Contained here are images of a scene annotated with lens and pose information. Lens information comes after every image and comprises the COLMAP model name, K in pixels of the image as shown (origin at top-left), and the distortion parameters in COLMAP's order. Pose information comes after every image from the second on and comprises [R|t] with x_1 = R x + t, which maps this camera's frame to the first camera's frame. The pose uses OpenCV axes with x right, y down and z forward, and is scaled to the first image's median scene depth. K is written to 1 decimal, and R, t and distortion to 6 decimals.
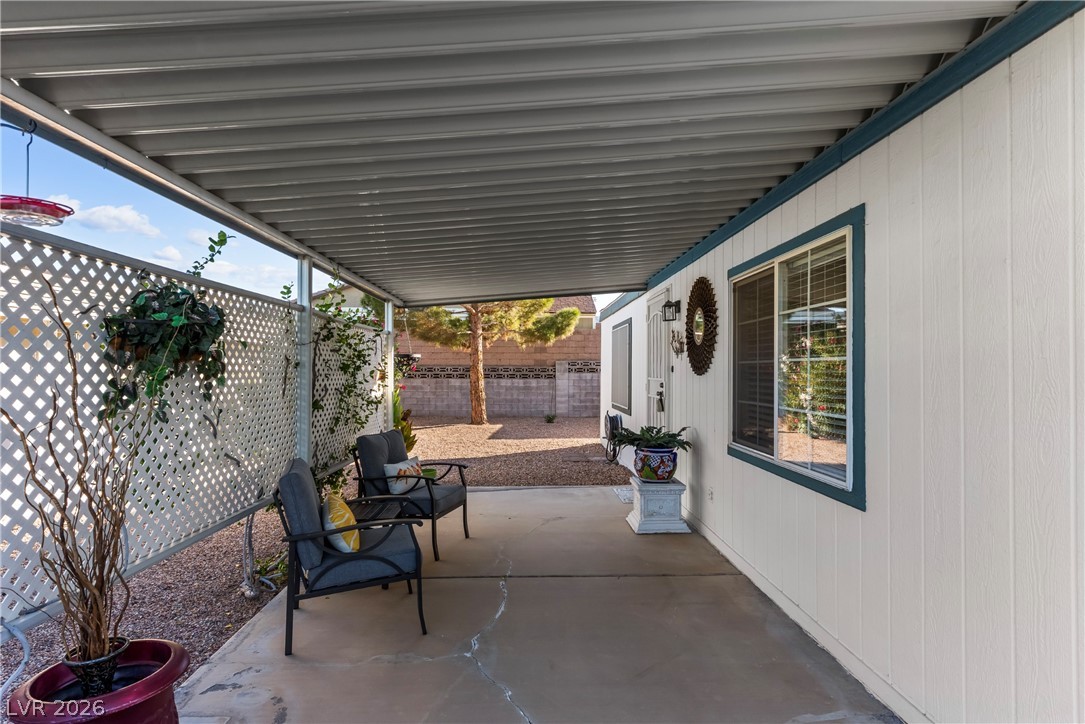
lens RADIAL K [[595.6, 0, 539.6], [0, 595.6, 364.2], [0, 0, 1]] dist [-0.000541, -0.000017]
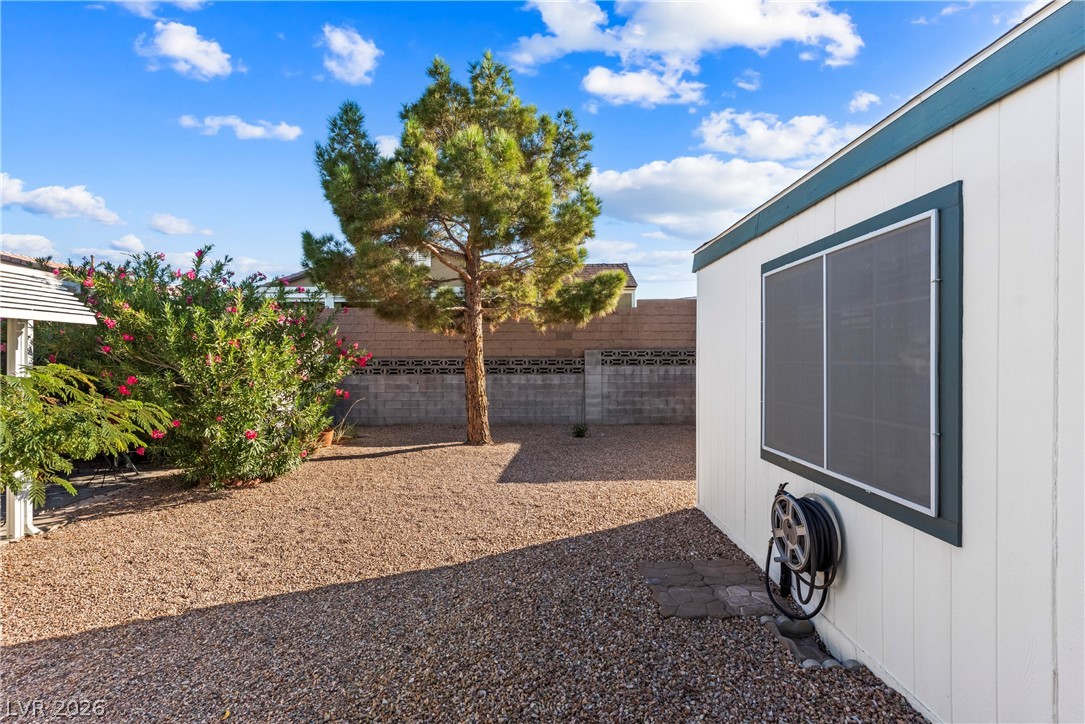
lens RADIAL K [[518.0, 0, 546.2], [0, 518.0, 360.6], [0, 0, 1]] dist [-0.000844, -0.000025]
pose [[0.999901, -0.008259, -0.011375, -0.014963], [0.008397, 0.999892, 0.012062, -0.000479], [0.011274, -0.012156, 0.999863, 0.359955]]
